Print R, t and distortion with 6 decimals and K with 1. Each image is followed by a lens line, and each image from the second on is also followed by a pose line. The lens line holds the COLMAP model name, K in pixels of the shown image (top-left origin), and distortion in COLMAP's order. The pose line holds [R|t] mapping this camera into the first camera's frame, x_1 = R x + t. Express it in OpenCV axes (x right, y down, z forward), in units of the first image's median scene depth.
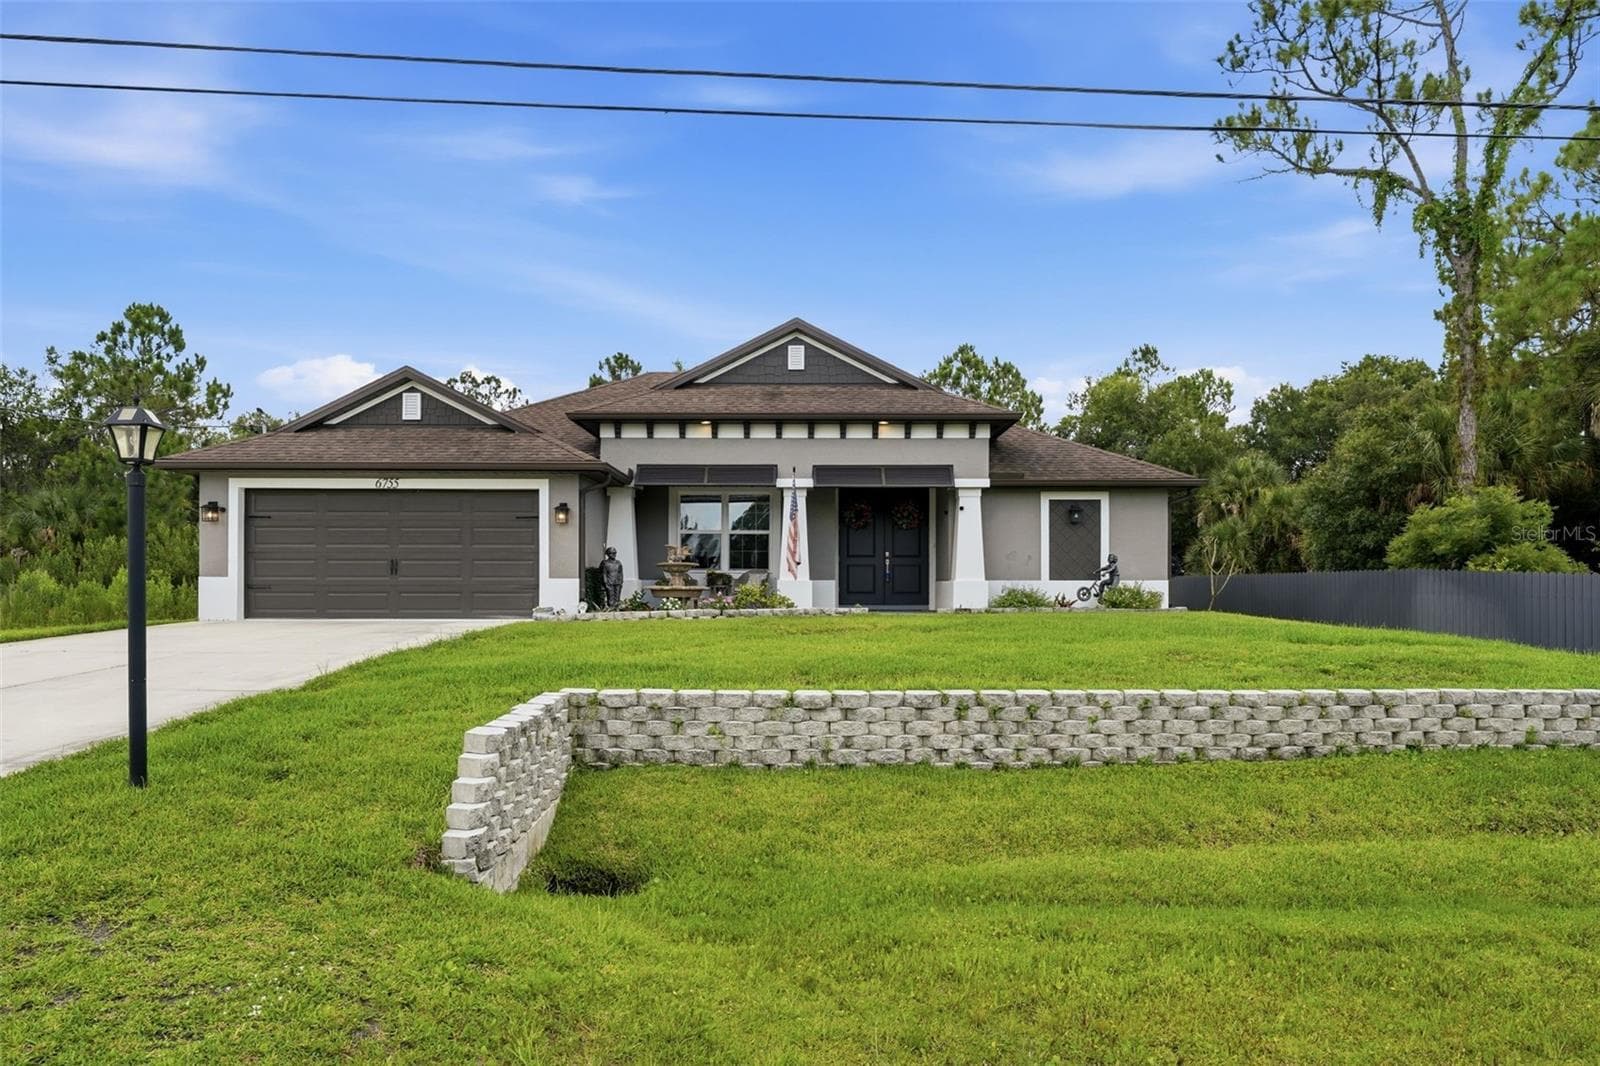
lens RADIAL K [[1082.6, 0, 804.6], [0, 1082.6, 585.3], [0, 0, 1]] dist [0.008769, -0.017513]
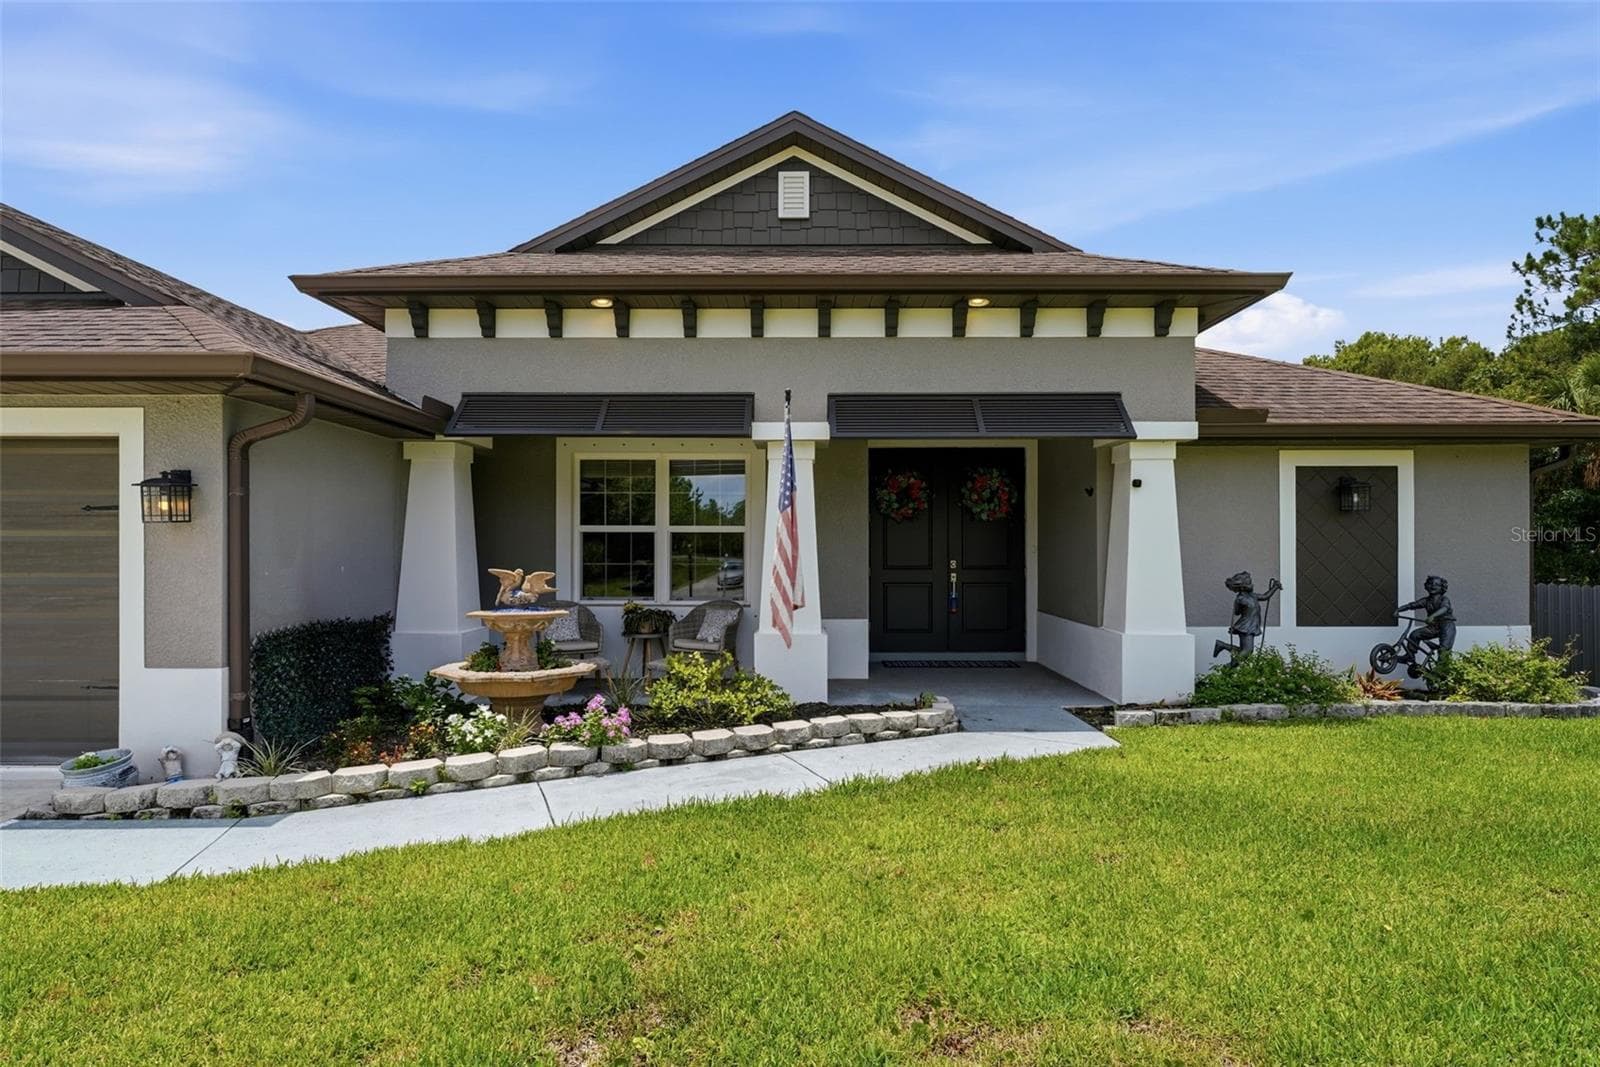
lens RADIAL K [[844.5, 0, 805.5], [0, 844.5, 535.7], [0, 0, 1]] dist [-0.005036, 0.001266]
pose [[0.999998, -0.001936, 0.000105, -0.002892], [0.001937, 0.999928, -0.011818, -0.042776], [-0.000082, 0.011818, 0.999930, 0.610710]]
